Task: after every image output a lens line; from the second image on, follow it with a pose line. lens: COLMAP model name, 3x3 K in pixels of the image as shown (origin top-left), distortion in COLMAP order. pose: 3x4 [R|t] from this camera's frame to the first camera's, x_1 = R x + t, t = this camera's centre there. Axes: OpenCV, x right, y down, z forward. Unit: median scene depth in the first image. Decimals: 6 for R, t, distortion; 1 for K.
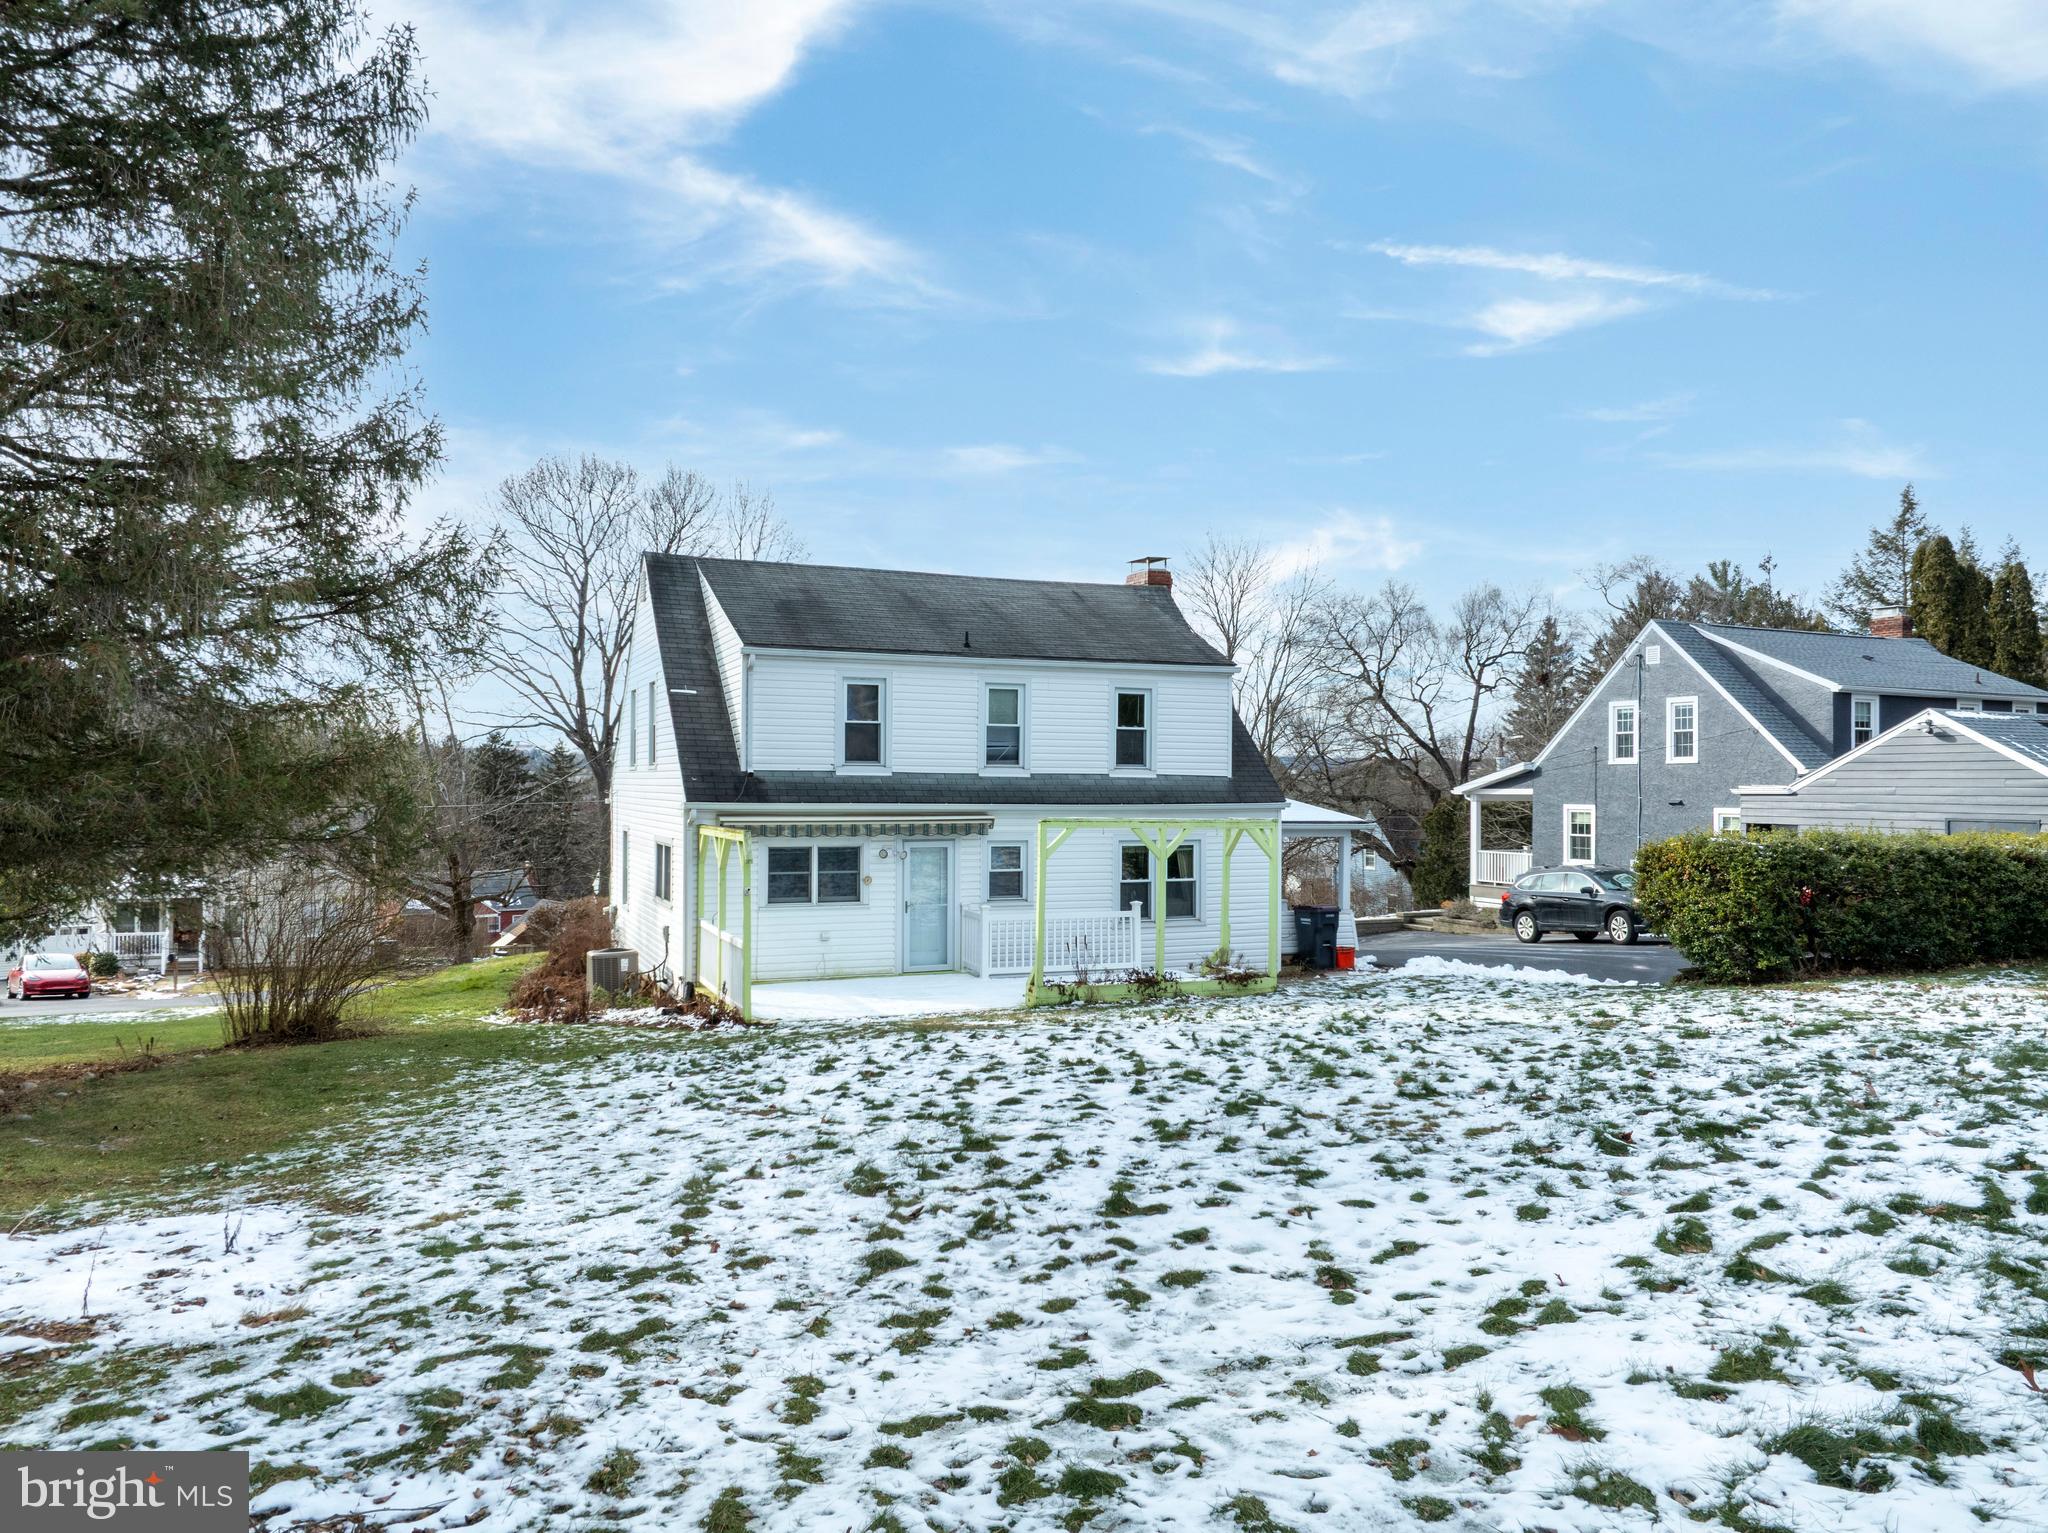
lens RADIAL K [[1440.4, 0, 1019.4], [0, 1440.4, 772.1], [0, 0, 1]] dist [-0.040199, 0.006039]
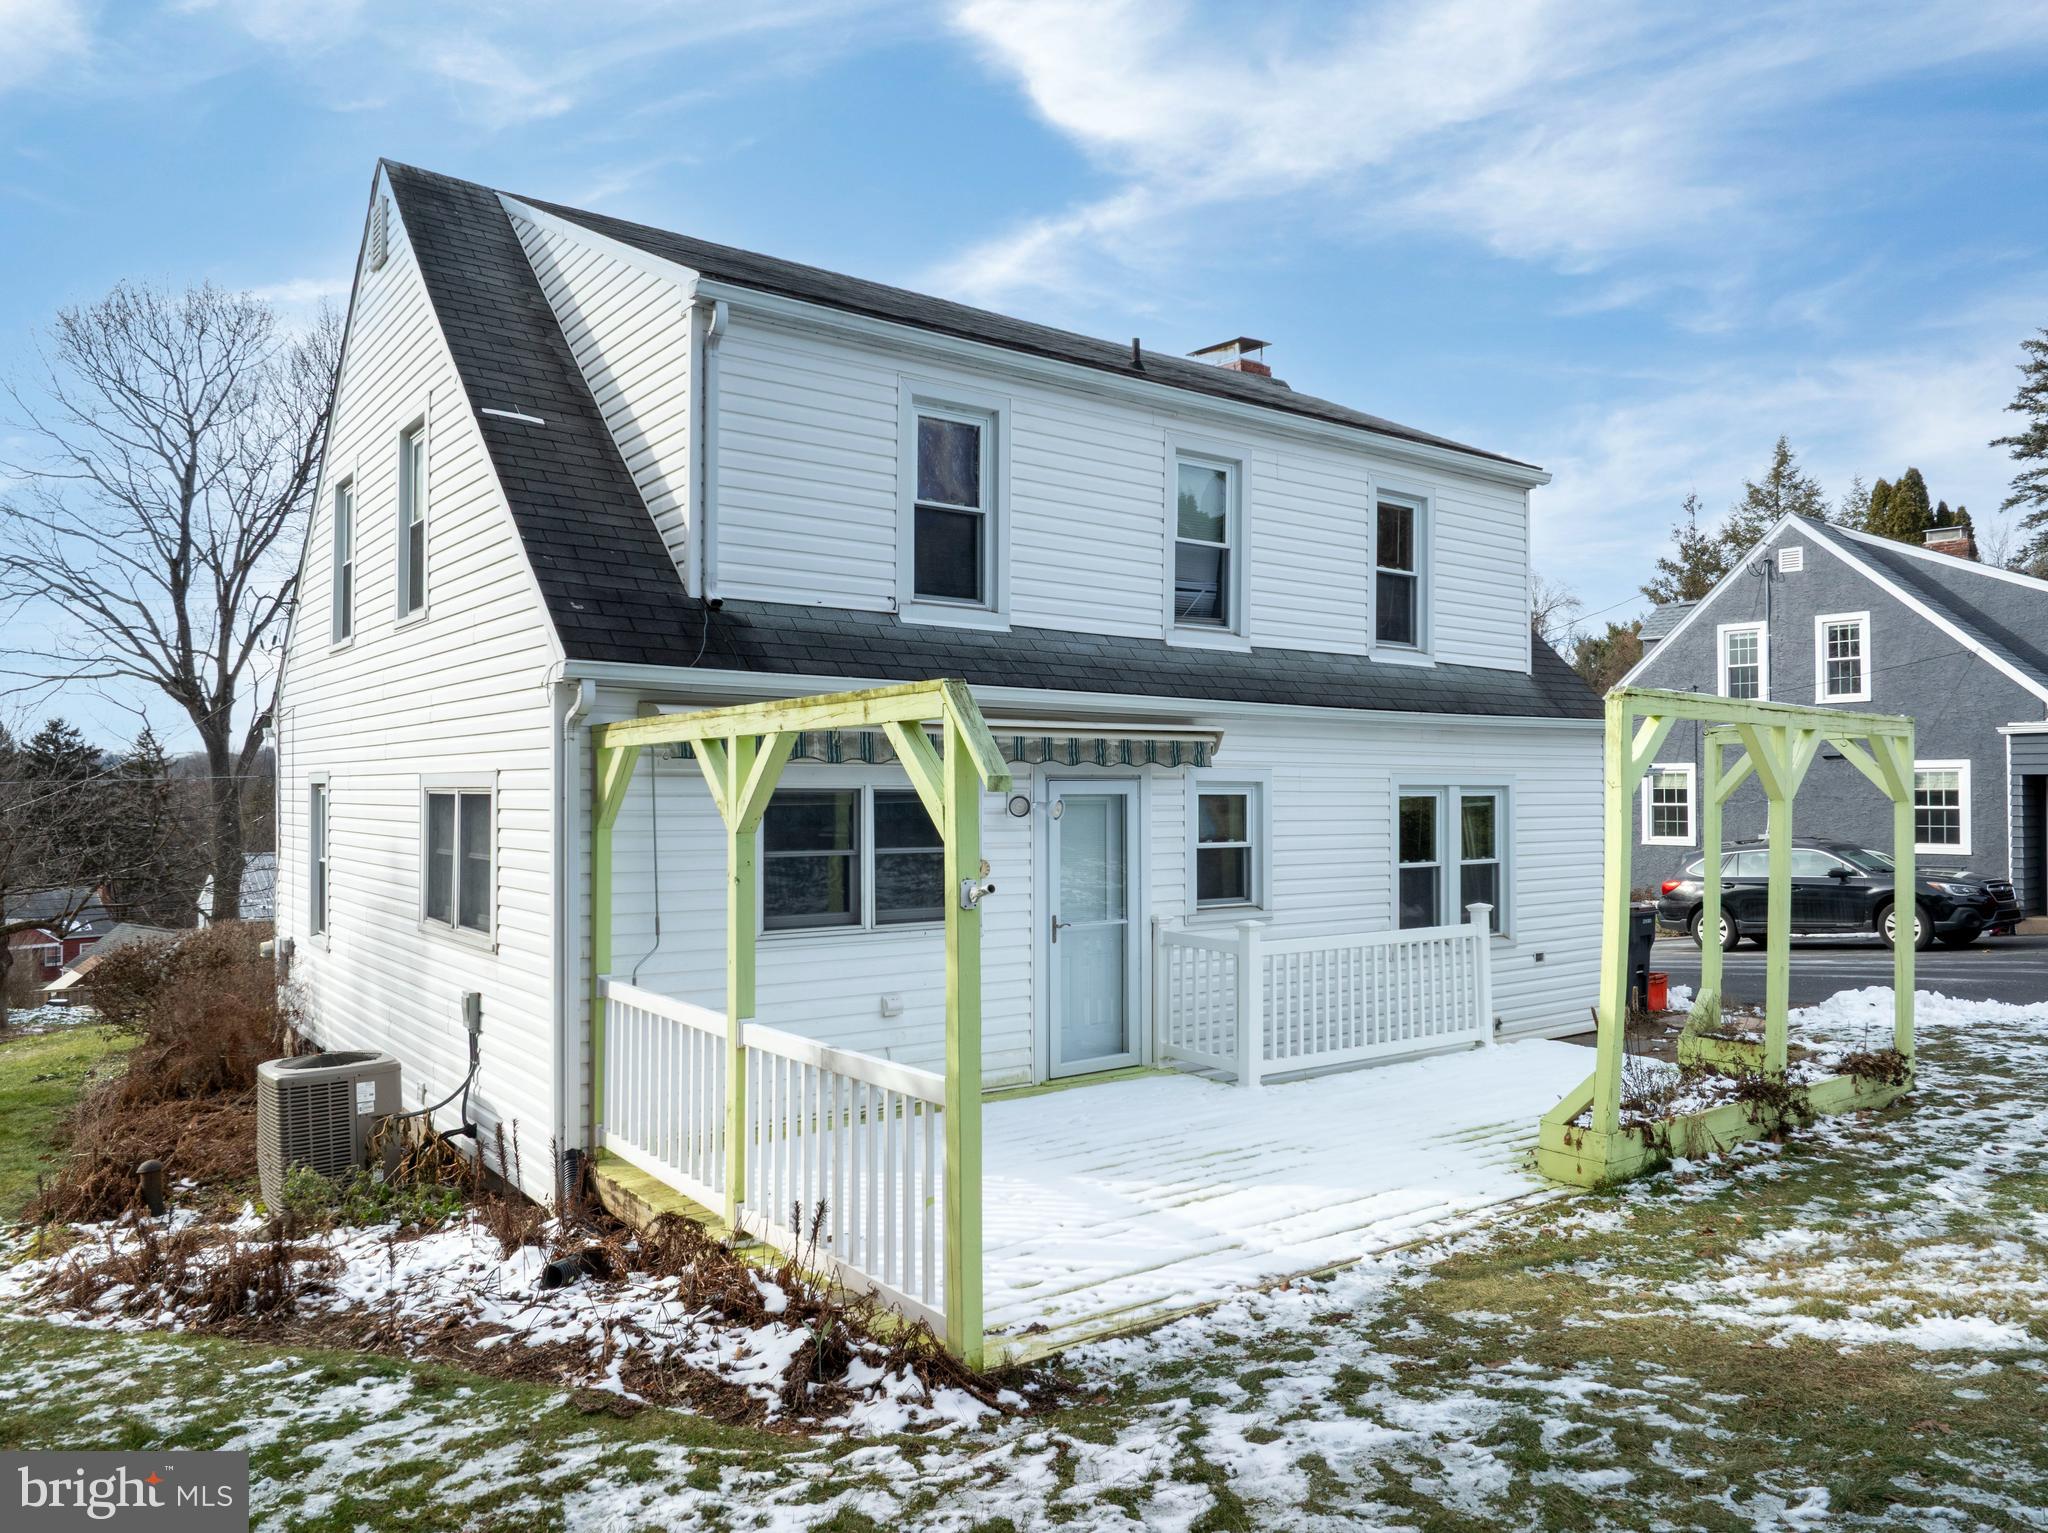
lens RADIAL K [[1440.4, 0, 1031.0], [0, 1440.4, 771.9], [0, 0, 1]] dist [-0.040199, 0.006039]
pose [[0.969011, -0.001204, 0.247015, -0.180839], [0.002156, 0.999991, -0.003586, 0.044158], [-0.247008, 0.004008, 0.969005, 0.537106]]
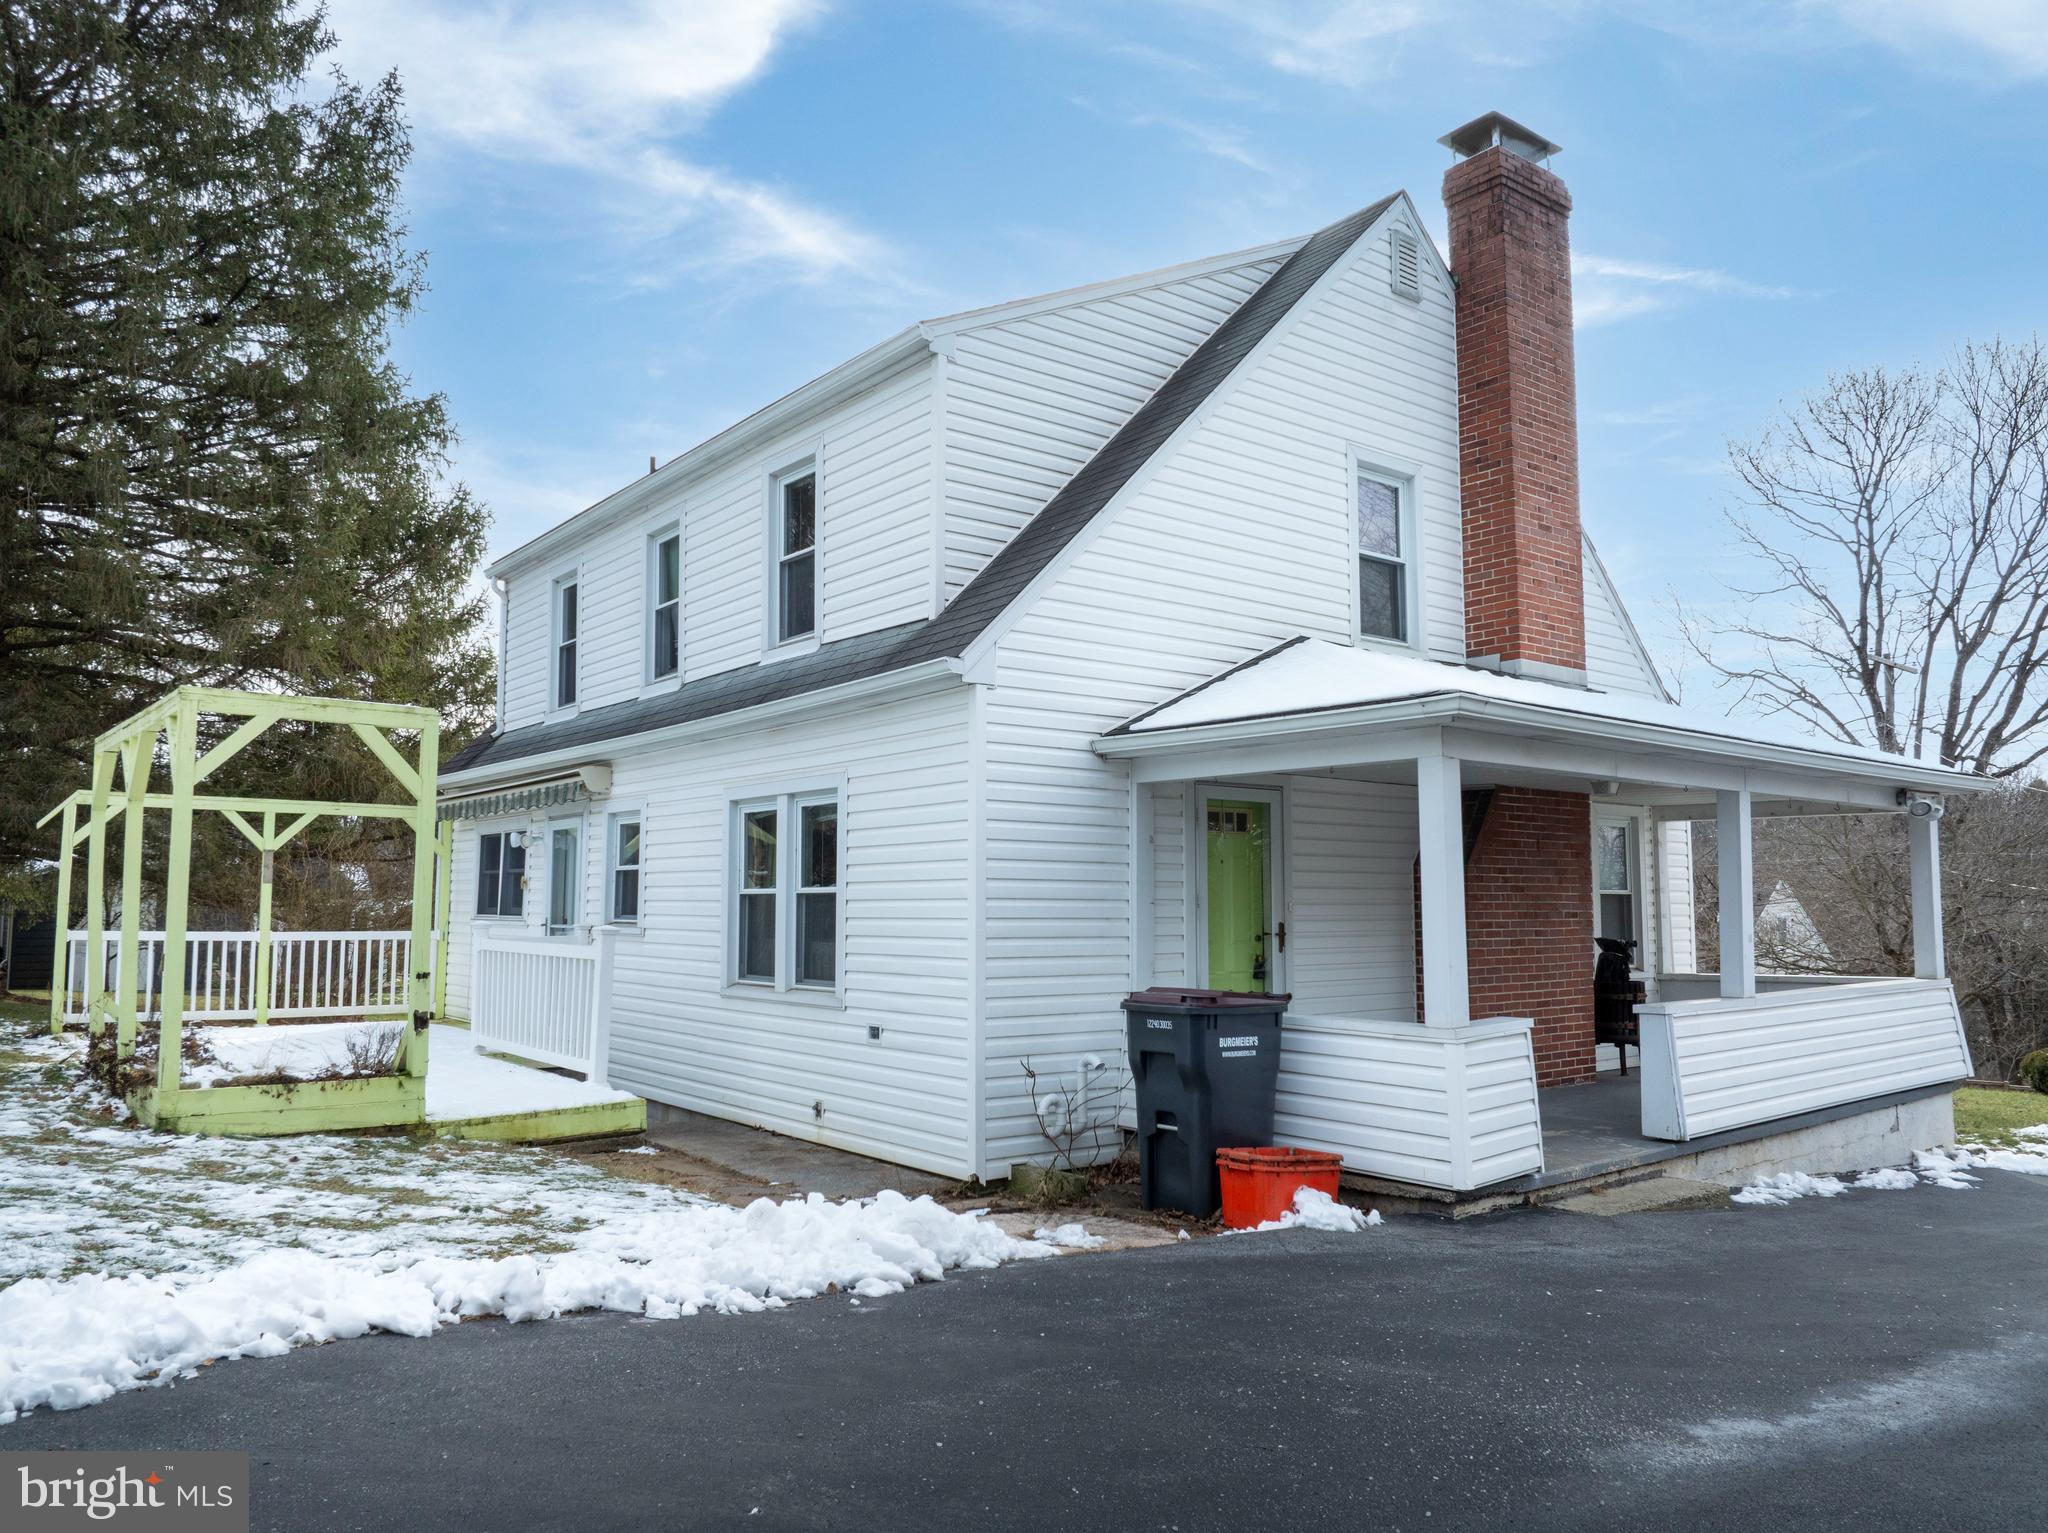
lens RADIAL K [[1440.4, 0, 1026.3], [0, 1440.4, 767.5], [0, 0, 1]] dist [-0.040199, 0.006039]
pose [[0.272331, -0.097515, -0.957249, 0.529959], [0.009609, 0.995077, -0.098635, 0.082387], [0.962156, 0.017663, 0.271928, 0.960198]]
